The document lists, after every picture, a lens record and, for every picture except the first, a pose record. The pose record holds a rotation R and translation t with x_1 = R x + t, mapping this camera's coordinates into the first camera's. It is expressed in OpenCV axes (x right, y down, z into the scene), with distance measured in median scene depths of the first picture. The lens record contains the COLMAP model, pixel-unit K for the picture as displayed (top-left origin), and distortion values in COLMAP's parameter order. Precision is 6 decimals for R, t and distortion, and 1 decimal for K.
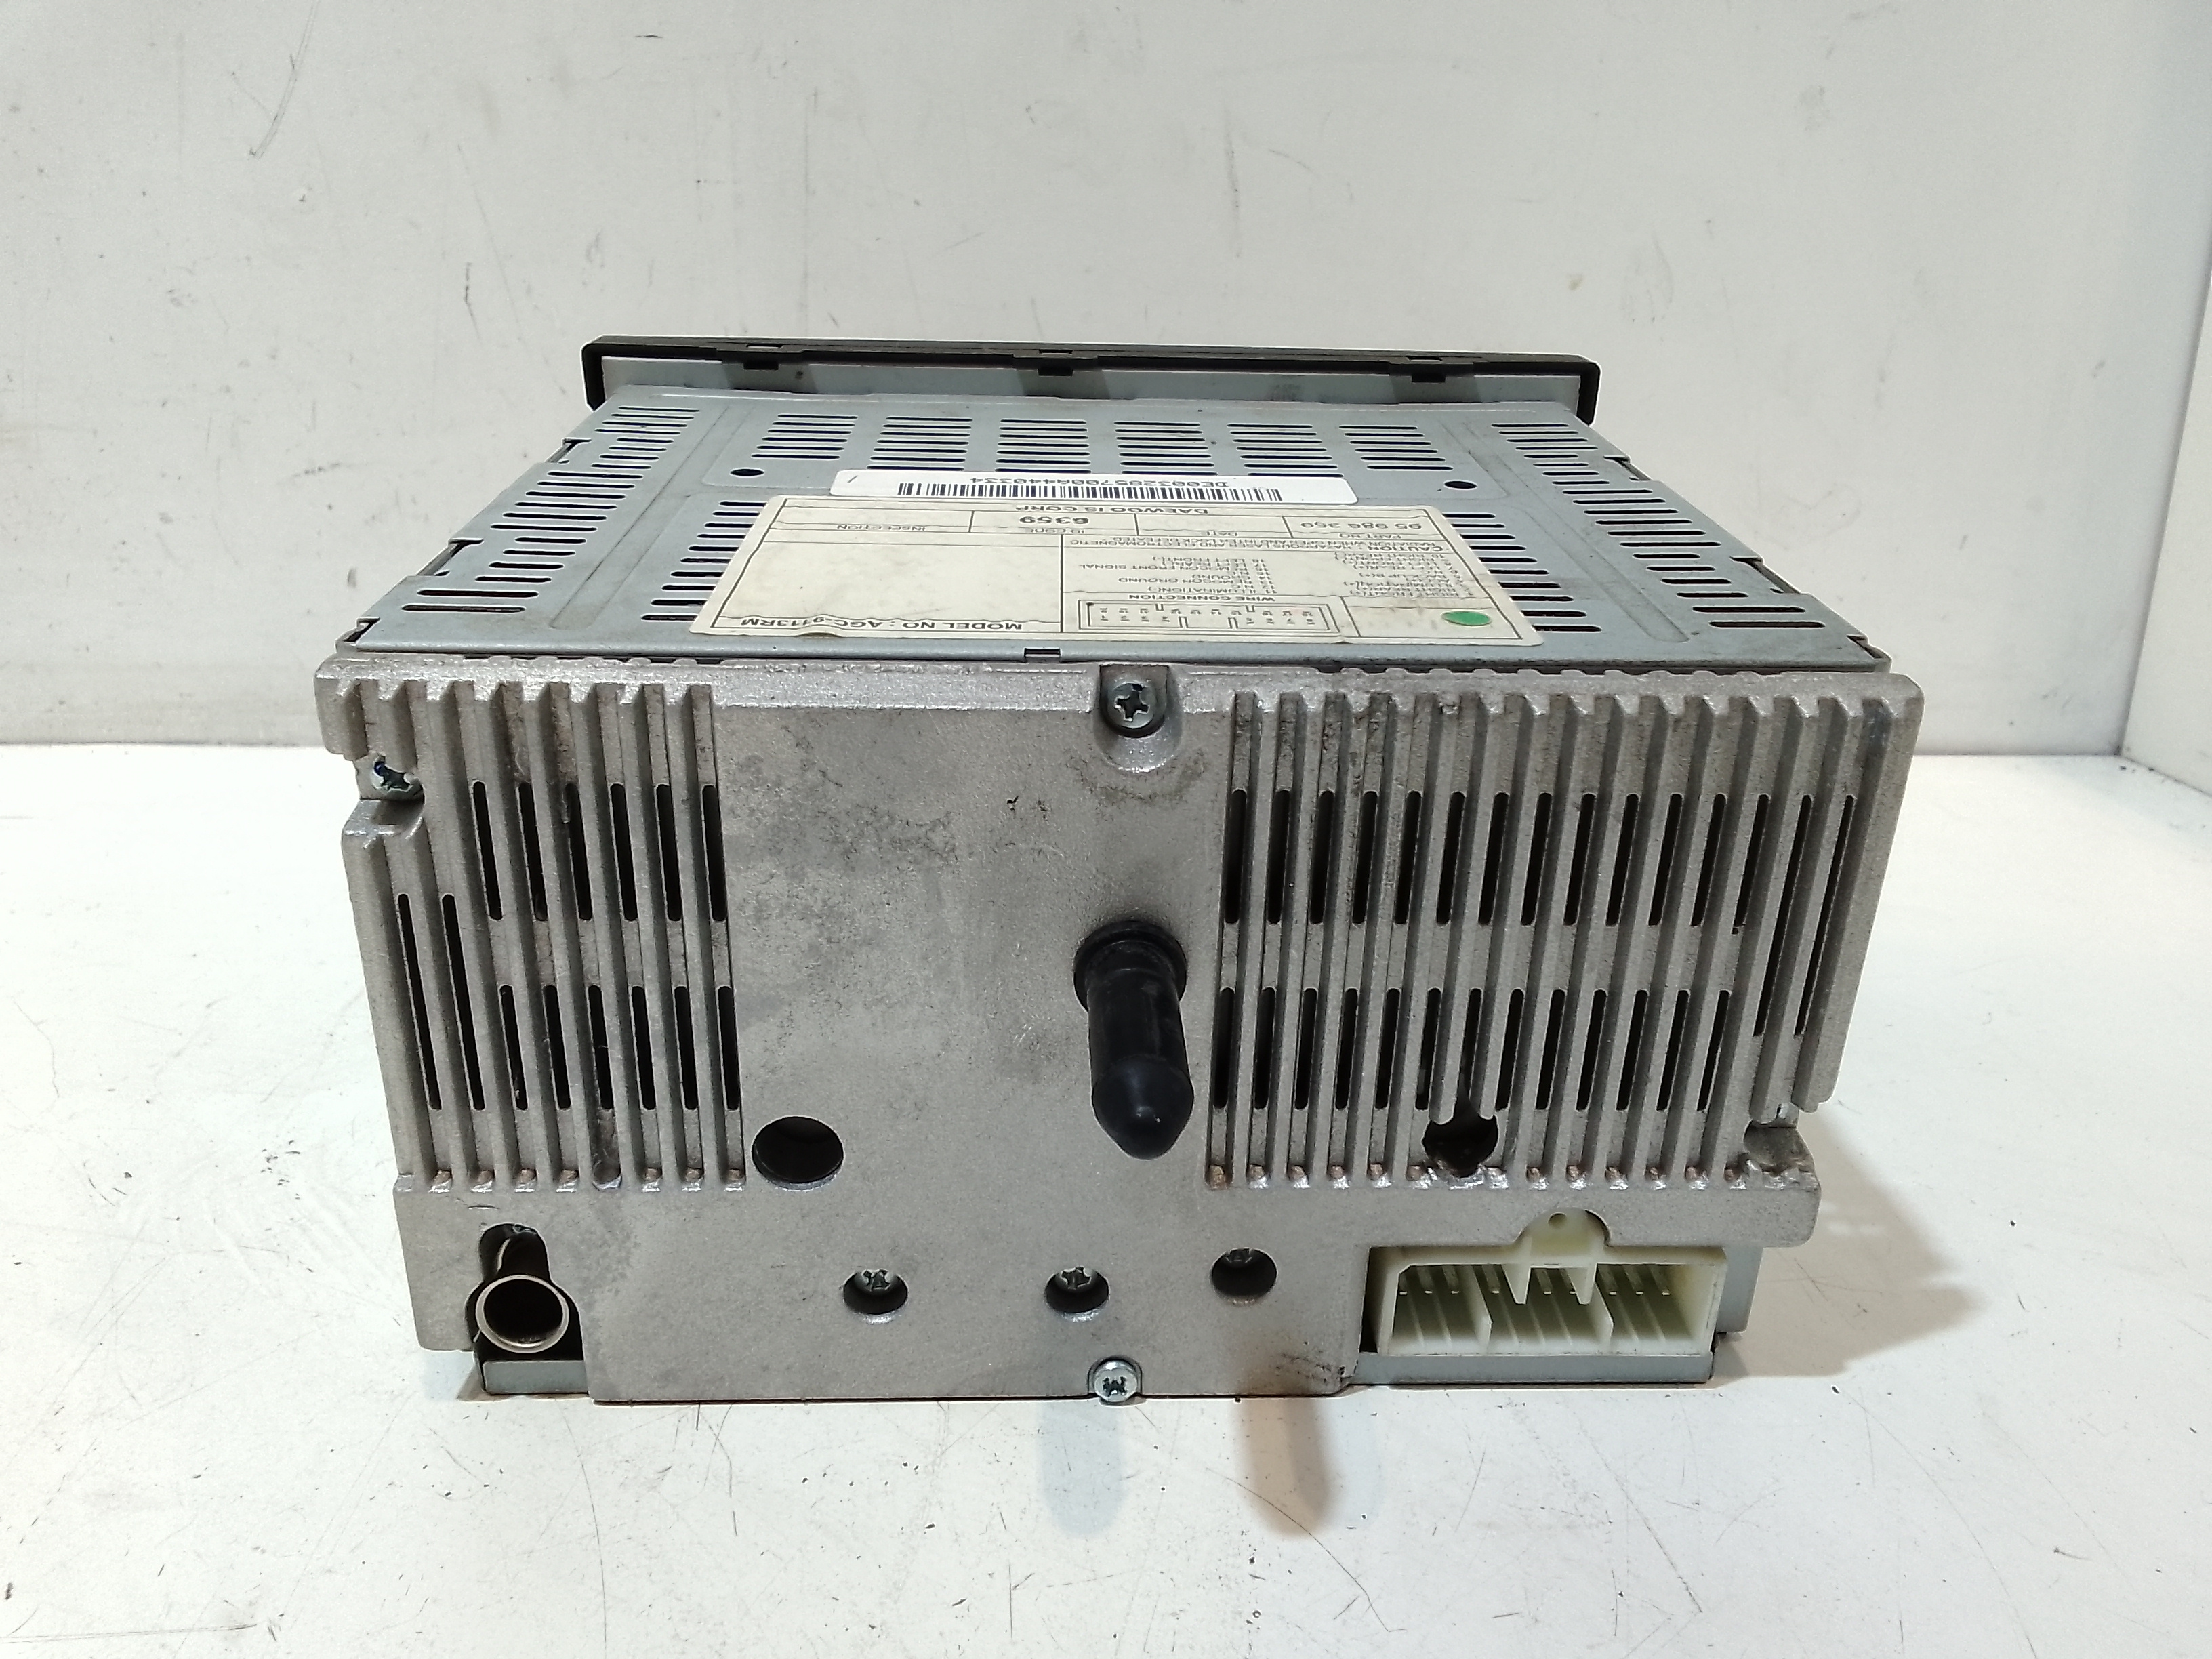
lens RADIAL K [[1673.6, 0, 1133.8], [0, 1673.6, 827.6], [0, 0, 1]] dist [0.064795, -0.114369]
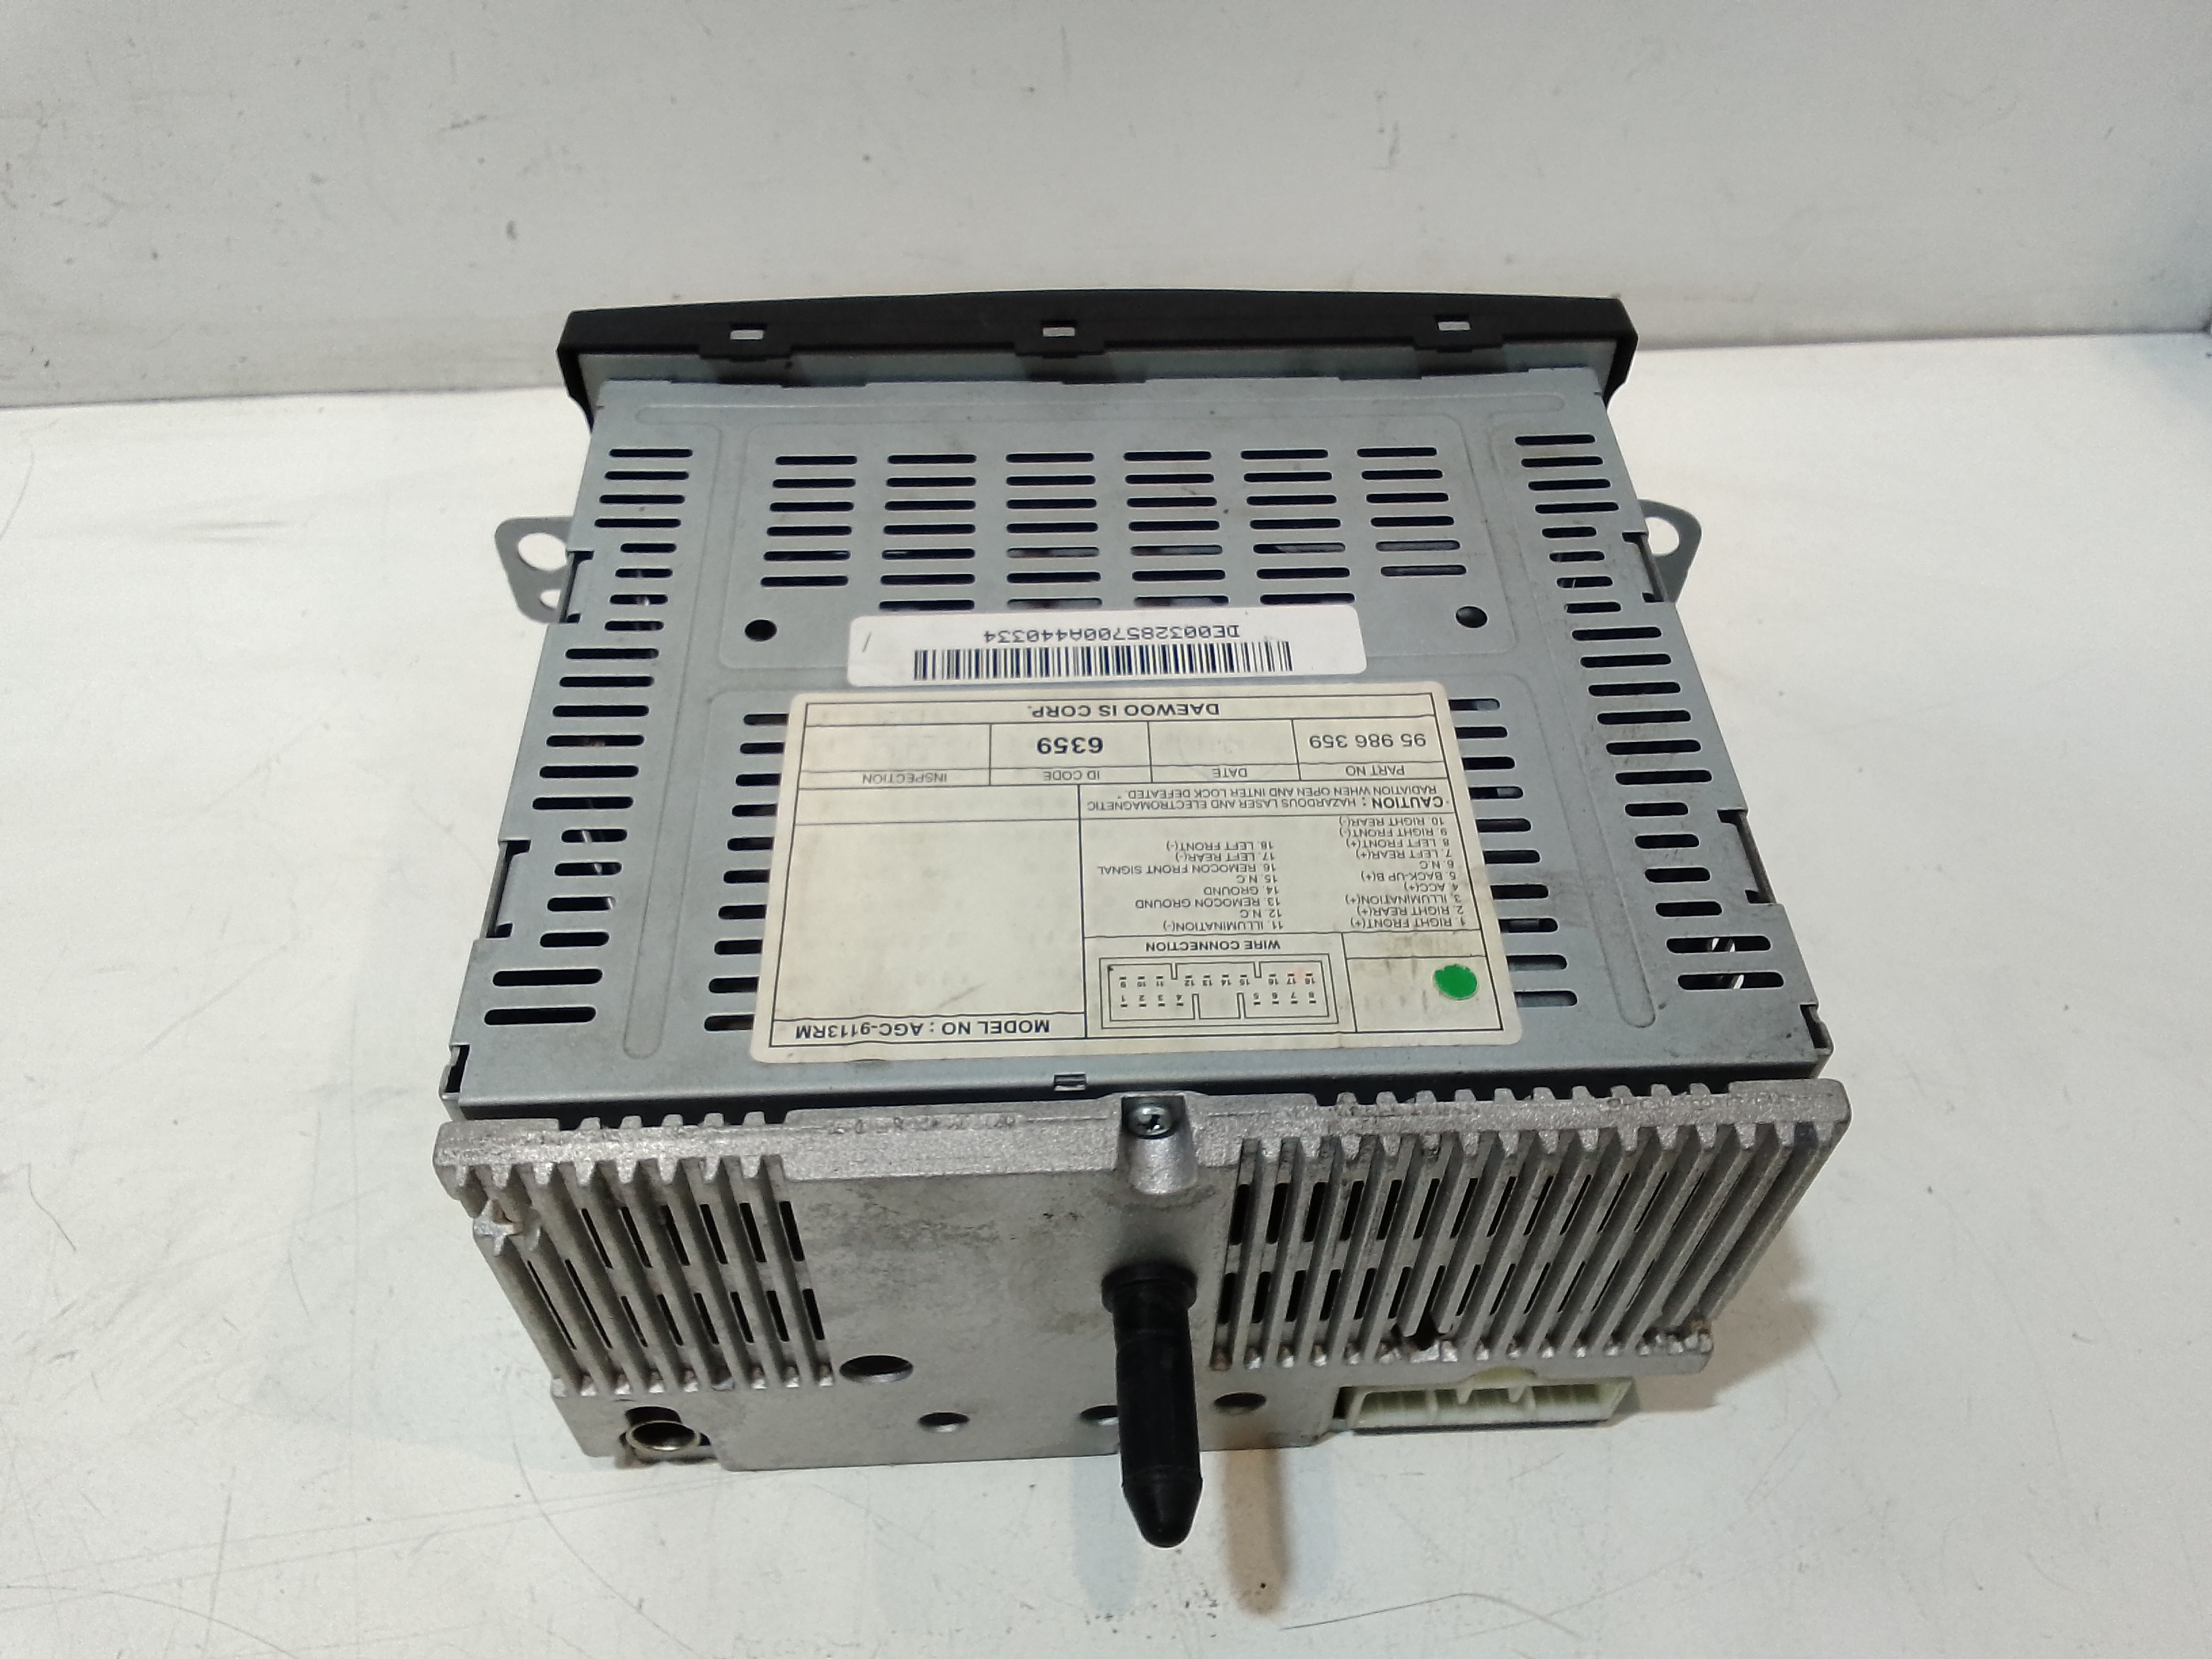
lens RADIAL K [[1673.6, 0, 1133.8], [0, 1673.6, 827.6], [0, 0, 1]] dist [0.064795, -0.114369]
pose [[0.999976, -0.006939, -0.000856, -0.009478], [0.006686, 0.913118, 0.407641, -0.673869], [-0.002047, -0.407637, 0.913142, 0.045862]]
